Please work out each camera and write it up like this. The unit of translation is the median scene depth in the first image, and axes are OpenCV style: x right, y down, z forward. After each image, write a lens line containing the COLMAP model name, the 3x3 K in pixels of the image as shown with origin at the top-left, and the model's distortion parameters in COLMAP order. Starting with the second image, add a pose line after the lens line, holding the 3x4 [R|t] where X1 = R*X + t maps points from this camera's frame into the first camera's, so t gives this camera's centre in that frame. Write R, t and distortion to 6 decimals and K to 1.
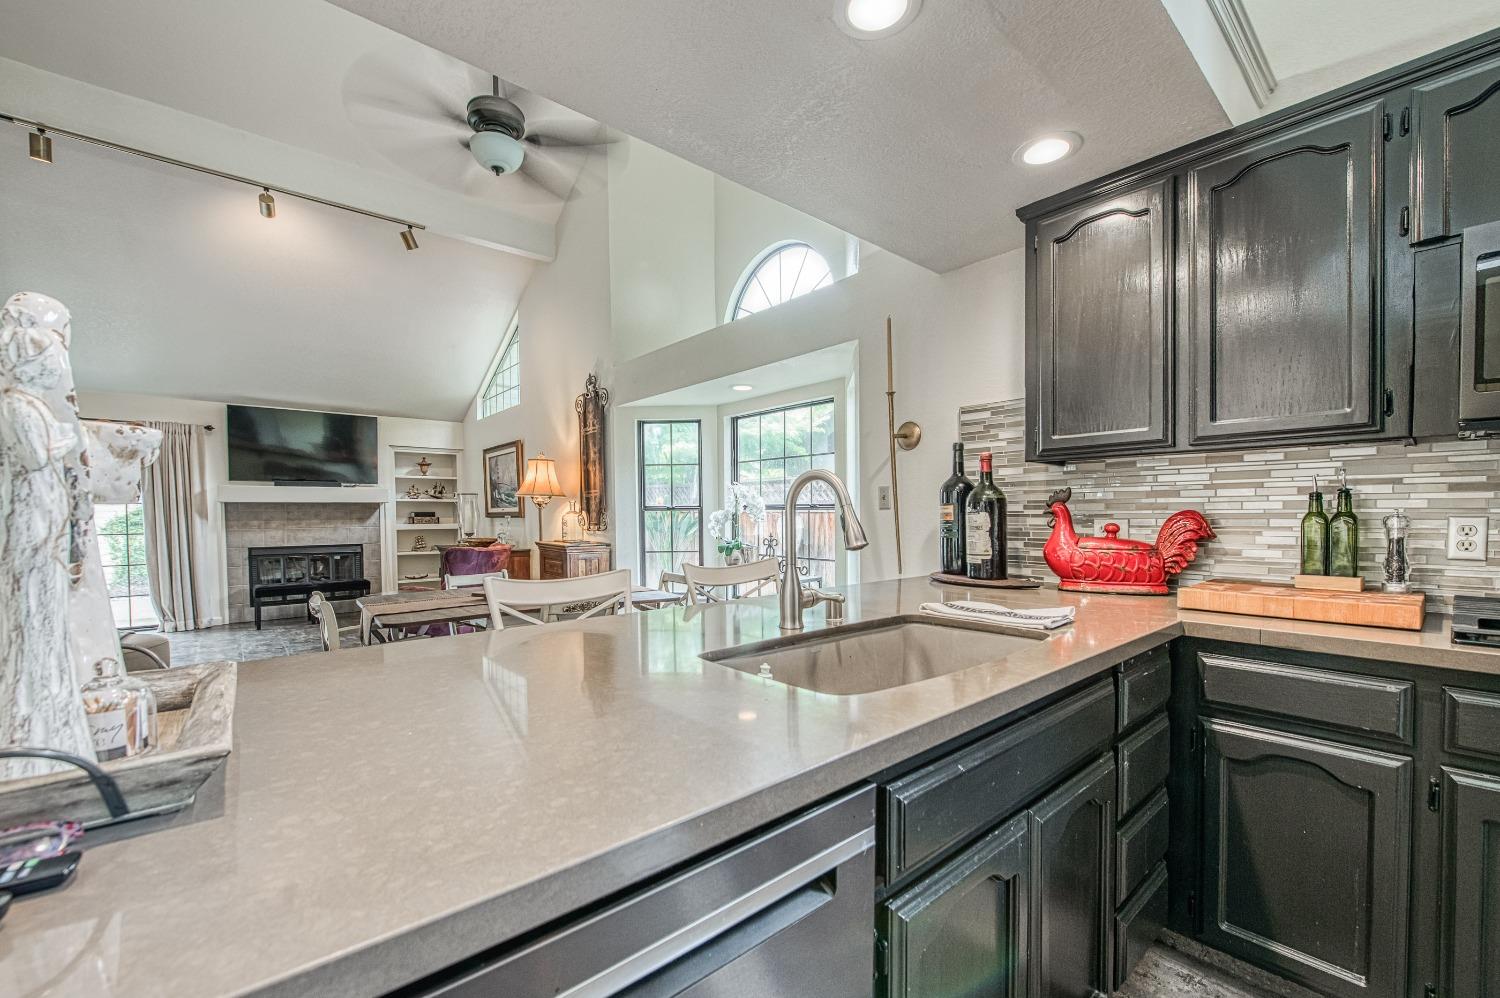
lens RADIAL K [[617.3, 0, 747.4], [0, 617.3, 533.5], [0, 0, 1]] dist [-0.017296, -0.000072]
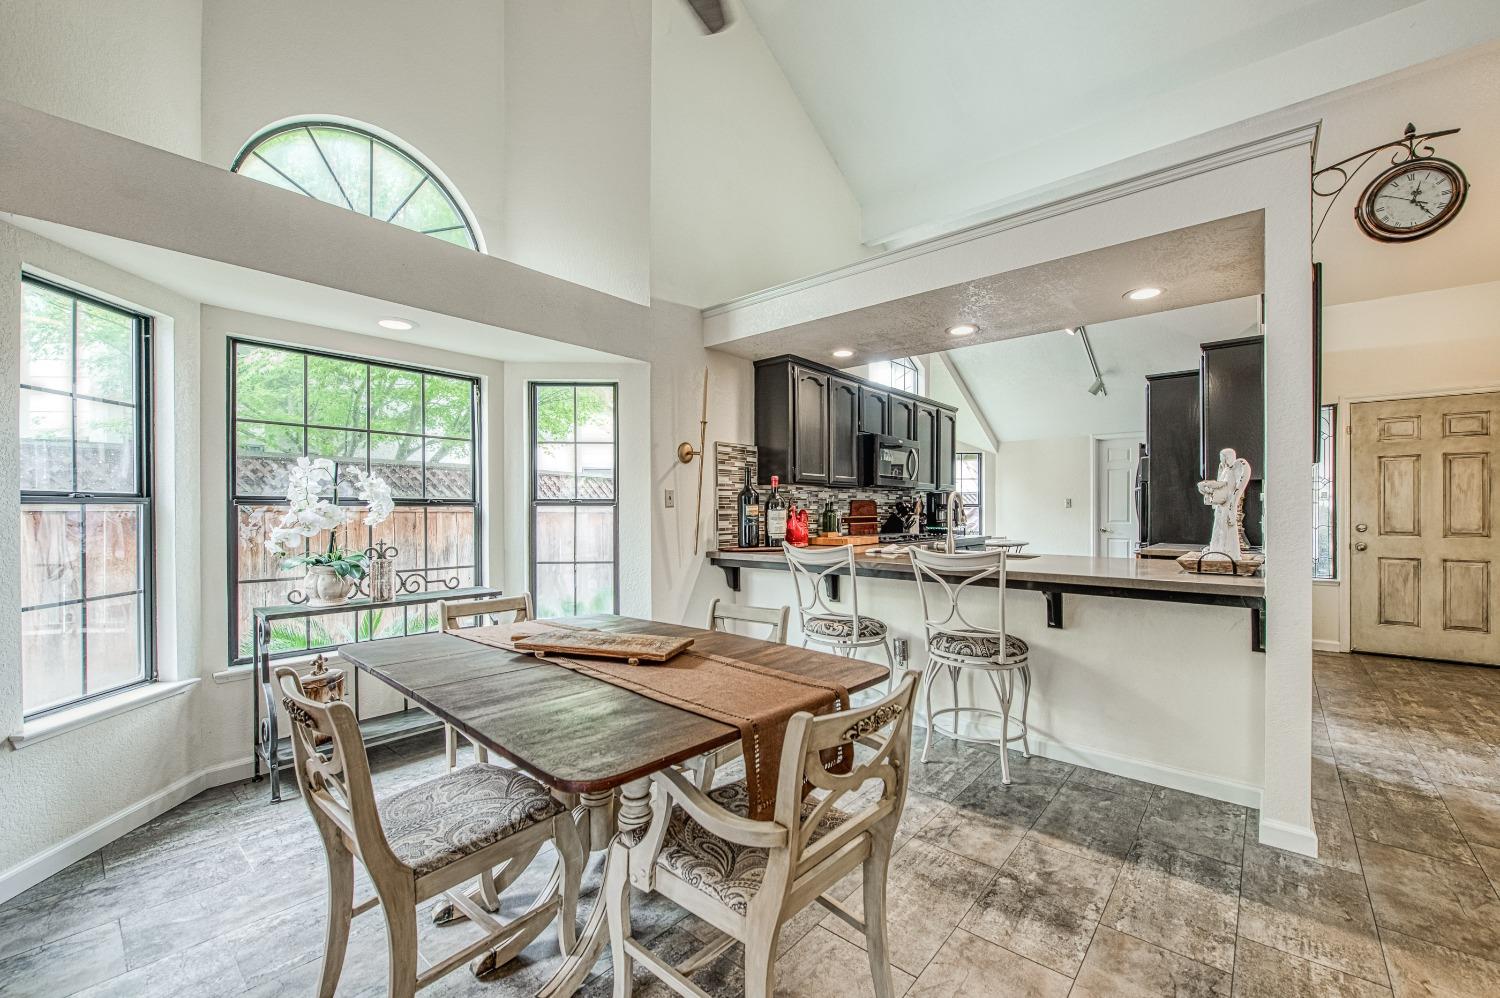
lens RADIAL K [[598.7, 0, 760.3], [0, 598.7, 503.4], [0, 0, 1]] dist [0.000059, -0.004916]
pose [[-0.148712, 0.022583, 0.988623, -0.455742], [0.038694, 0.999106, -0.017002, -0.008065], [-0.988123, 0.035726, -0.149453, 0.450742]]
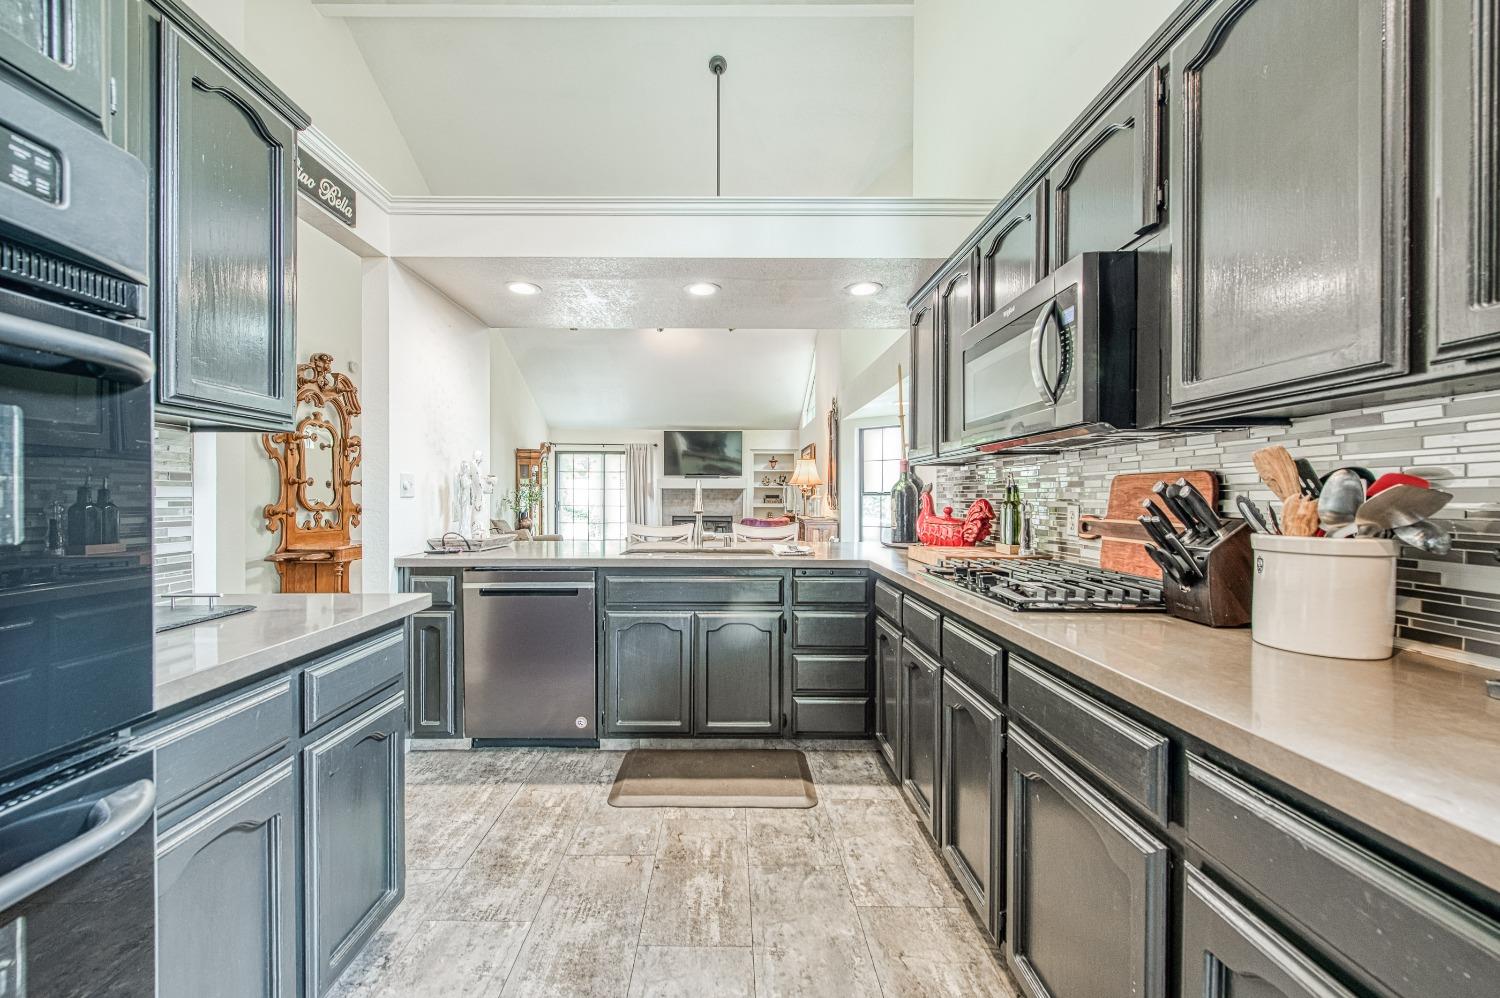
lens RADIAL K [[614.1, 0, 725.1], [0, 614.1, 509.8], [0, 0, 1]] dist [-0.000259, -0.010890]
pose [[0.751282, 0.024020, -0.659544, 0.382650], [-0.031500, 0.999504, 0.000519, 0.001521], [0.659229, 0.020386, 0.751666, -0.150732]]
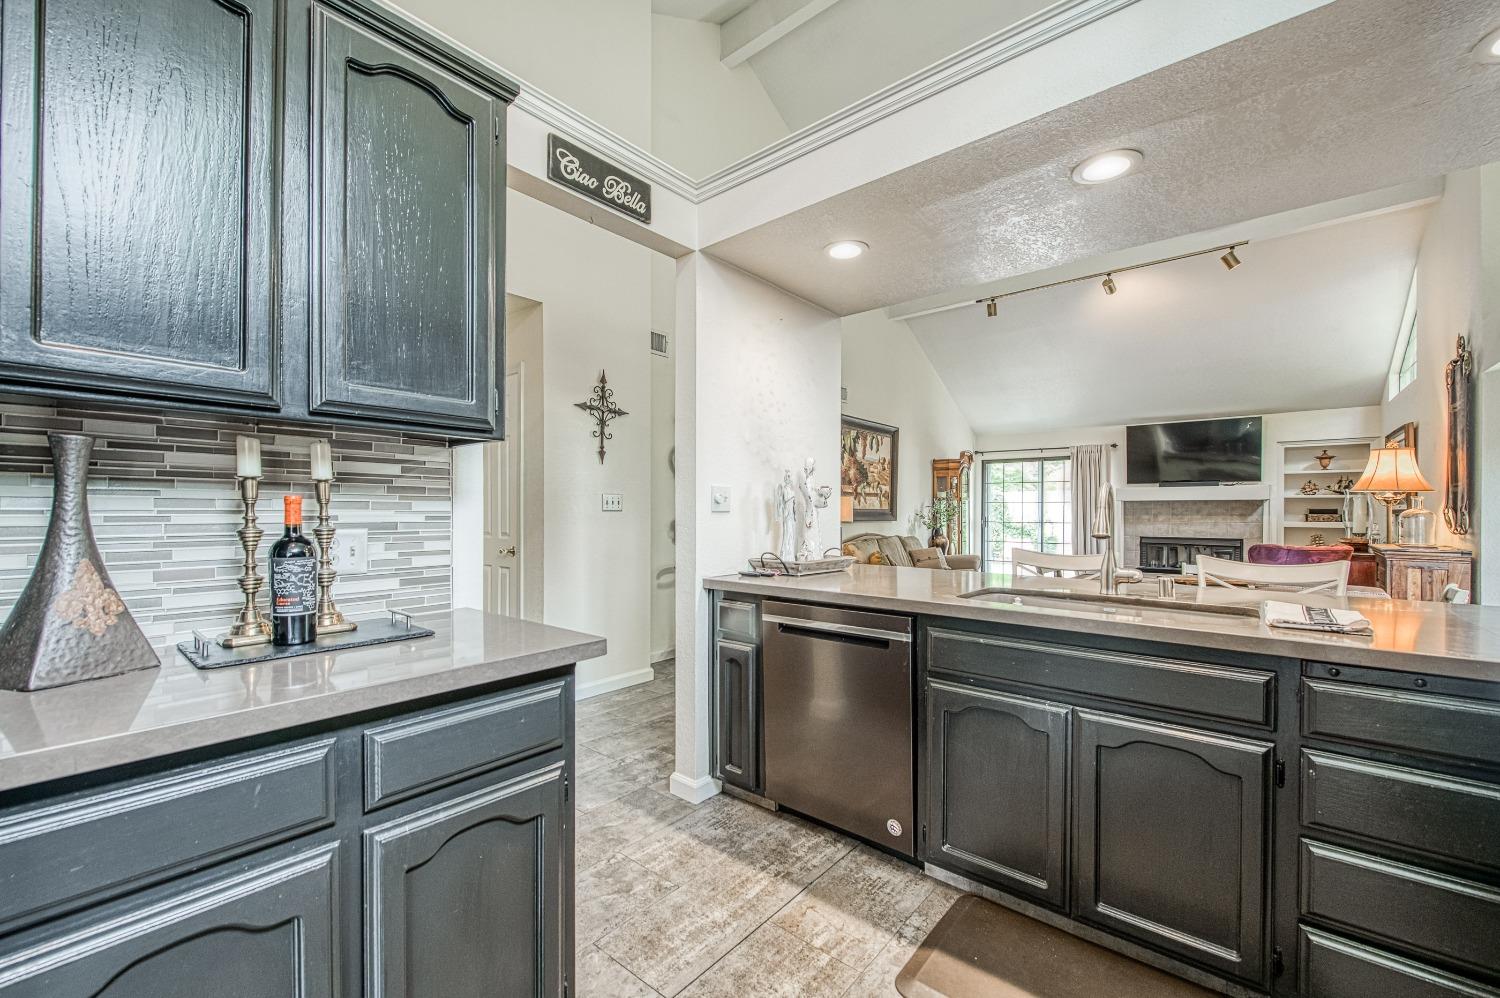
lens RADIAL K [[608.4, 0, 718.6], [0, 608.4, 514.5], [0, 0, 1]] dist [-0.003982, -0.000255]
pose [[0.127902, 0.014599, -0.991679, 0.313702], [-0.037273, 0.999256, 0.009903, -0.002169], [0.991086, 0.035696, 0.128351, -0.021473]]
